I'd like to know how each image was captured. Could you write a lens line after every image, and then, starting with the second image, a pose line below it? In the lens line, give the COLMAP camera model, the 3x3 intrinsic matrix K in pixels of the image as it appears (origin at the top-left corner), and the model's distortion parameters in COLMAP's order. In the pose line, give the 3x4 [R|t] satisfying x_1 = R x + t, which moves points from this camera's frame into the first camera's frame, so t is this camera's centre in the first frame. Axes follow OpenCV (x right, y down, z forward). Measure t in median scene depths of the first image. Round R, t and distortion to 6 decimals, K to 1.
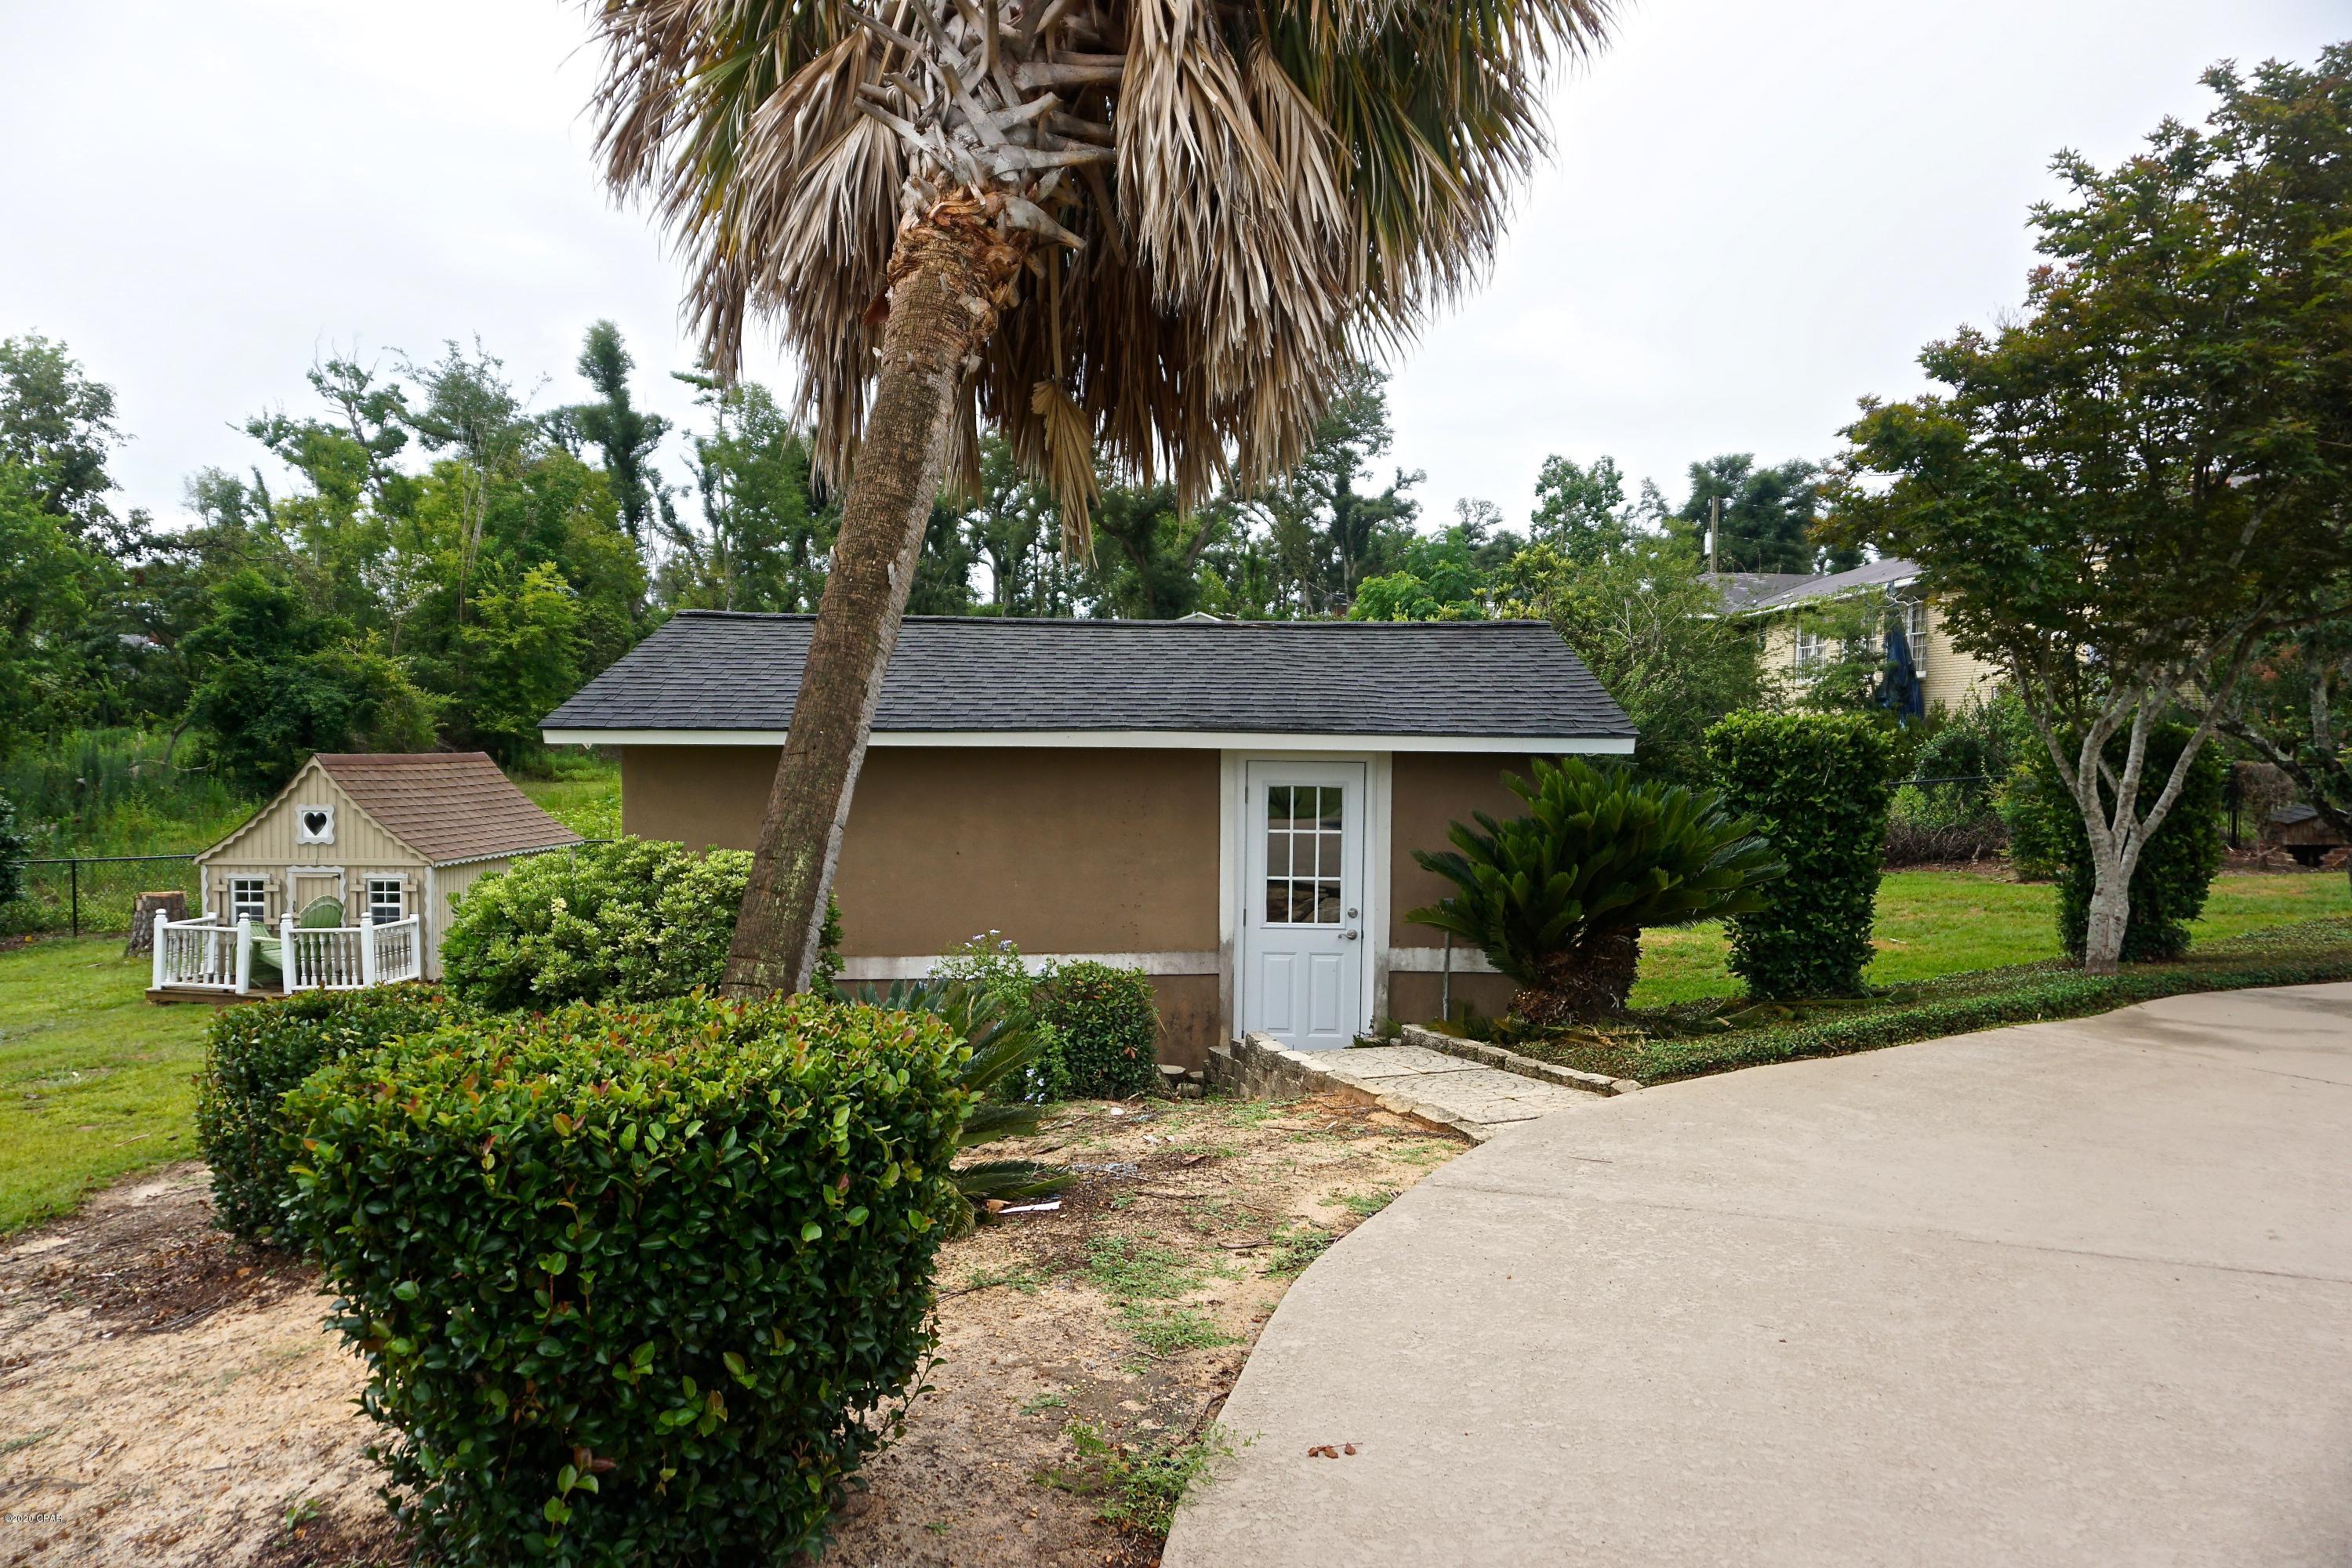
lens RADIAL K [[1630.7, 0, 1176.0], [0, 1630.7, 784.0], [0, 0, 1]] dist [-0.000653, -0.000971]
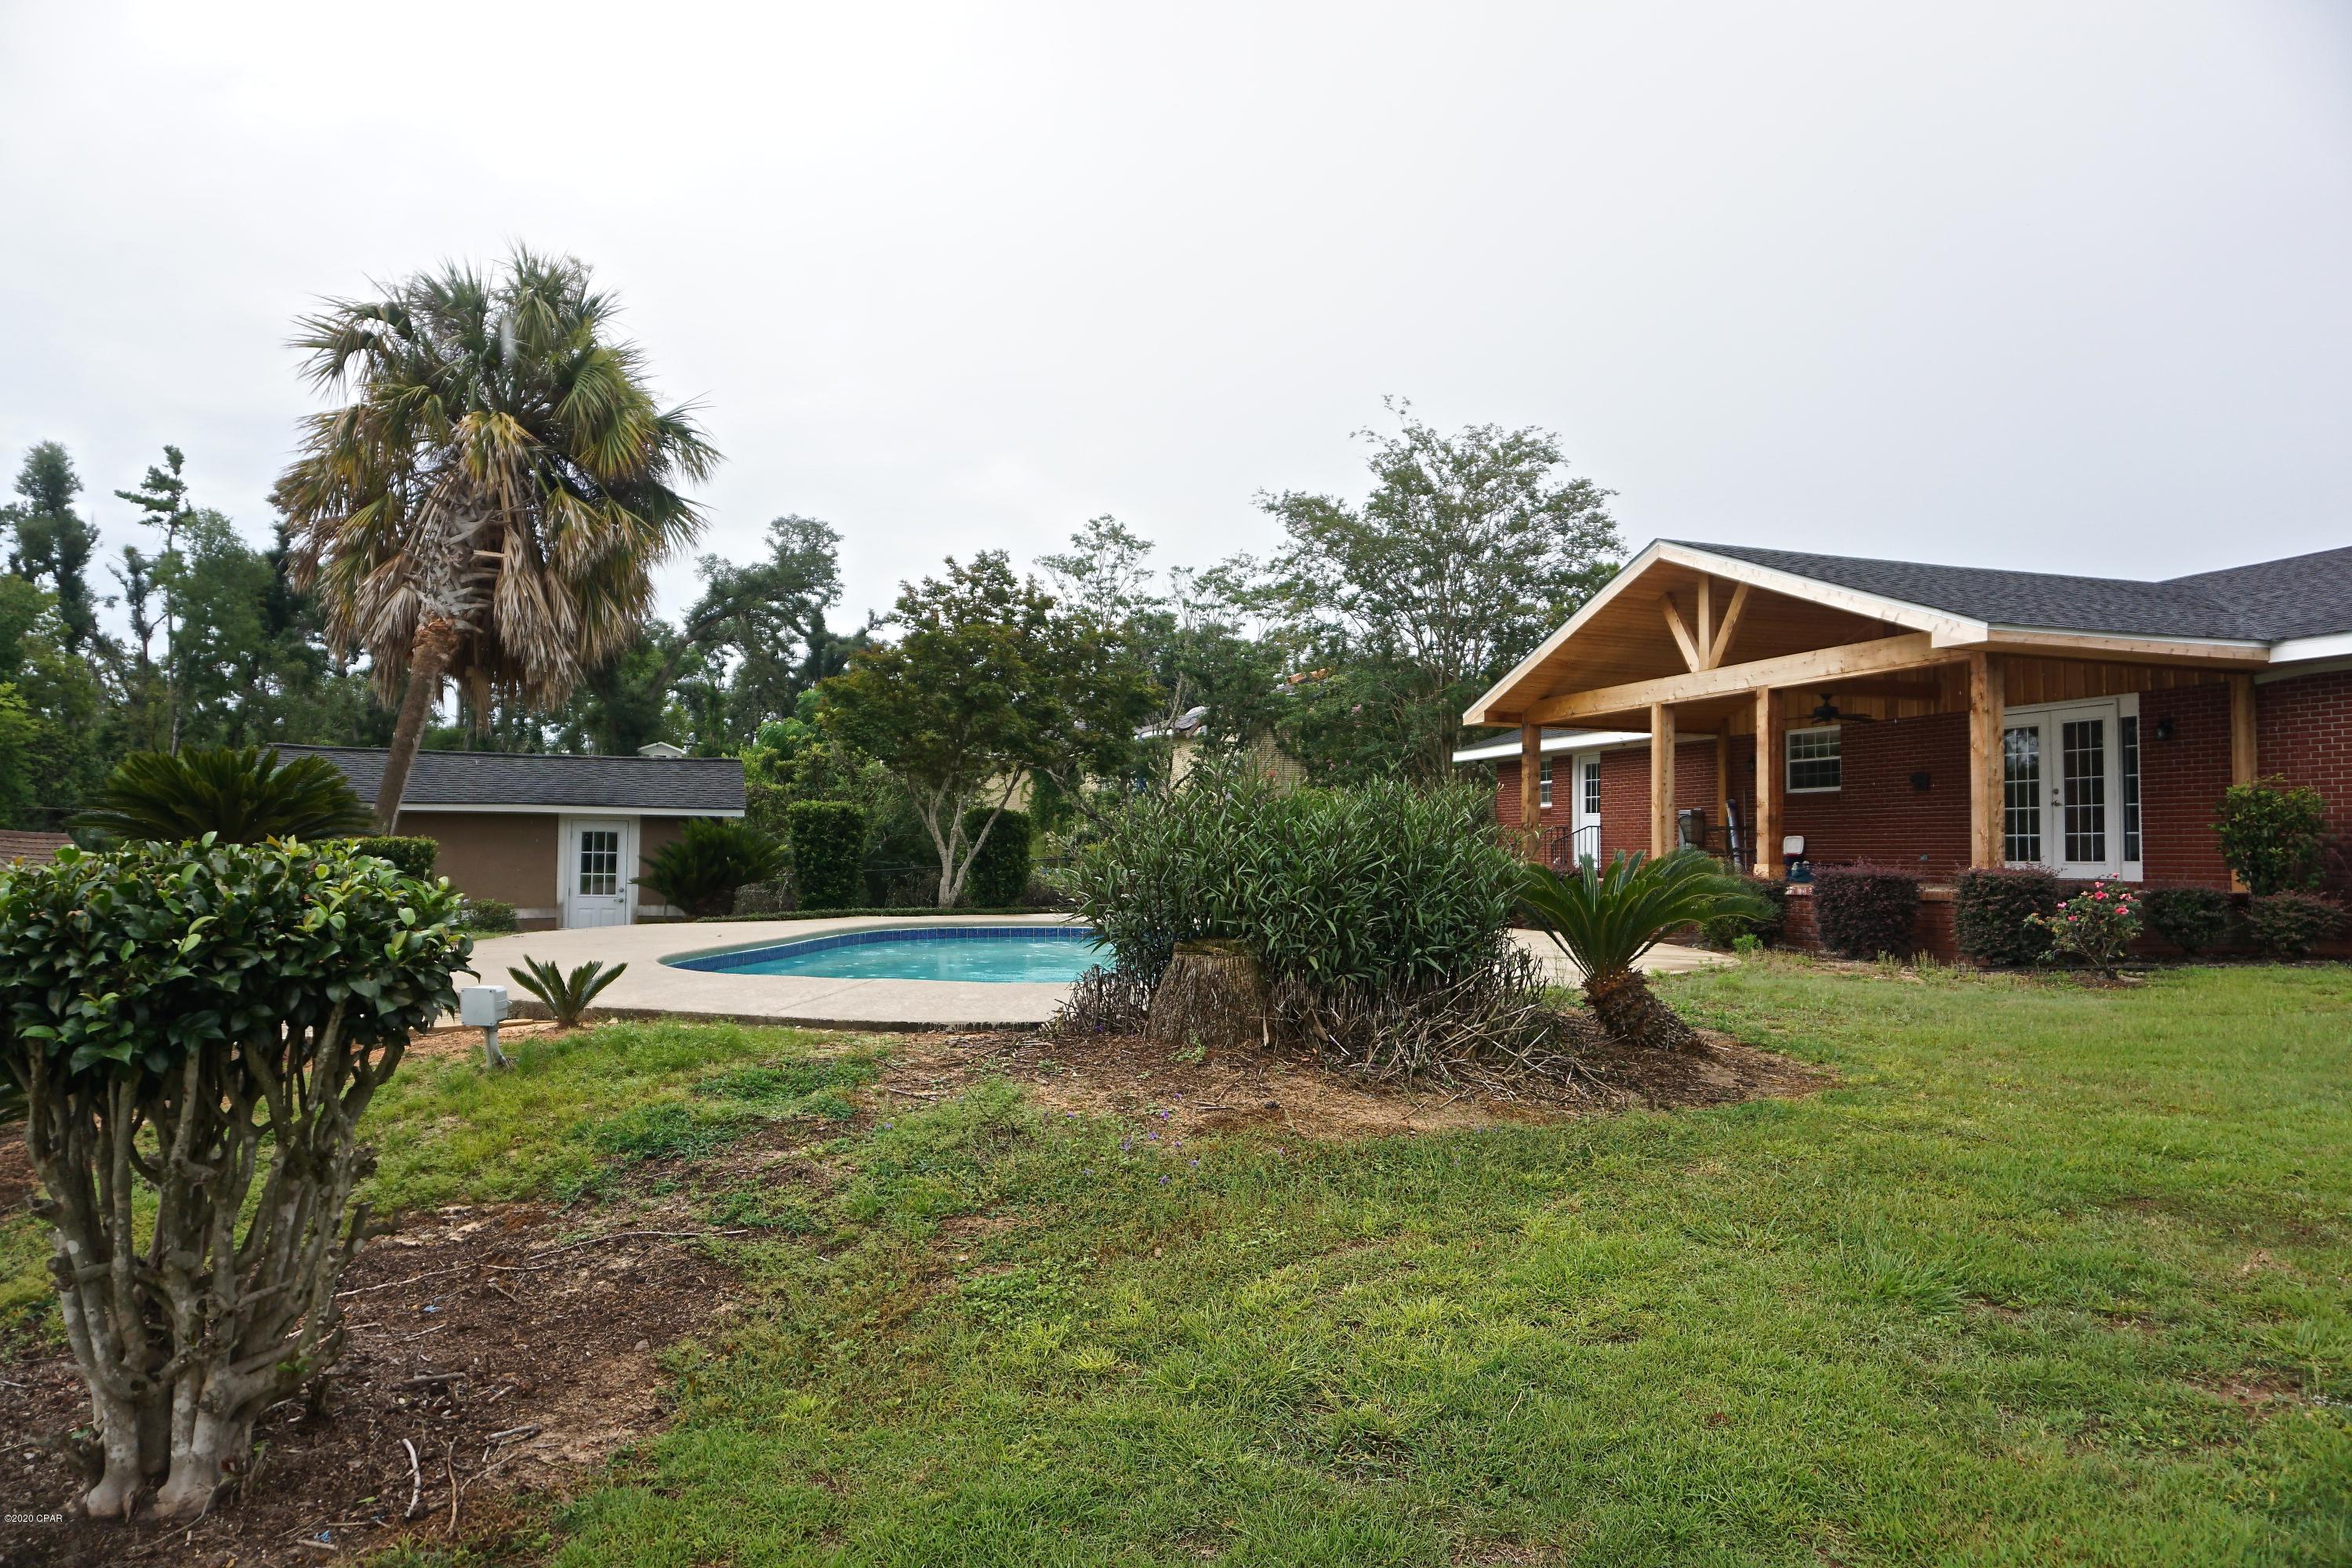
lens RADIAL K [[1697.7, 0, 1176.0], [0, 1697.7, 784.0], [0, 0, 1]] dist [-0.006575, -0.004816]
pose [[0.958116, 0.015581, 0.285955, 0.021988], [0.007675, 0.996763, -0.080027, 0.016535], [-0.286276, 0.078870, 0.954896, -0.184336]]
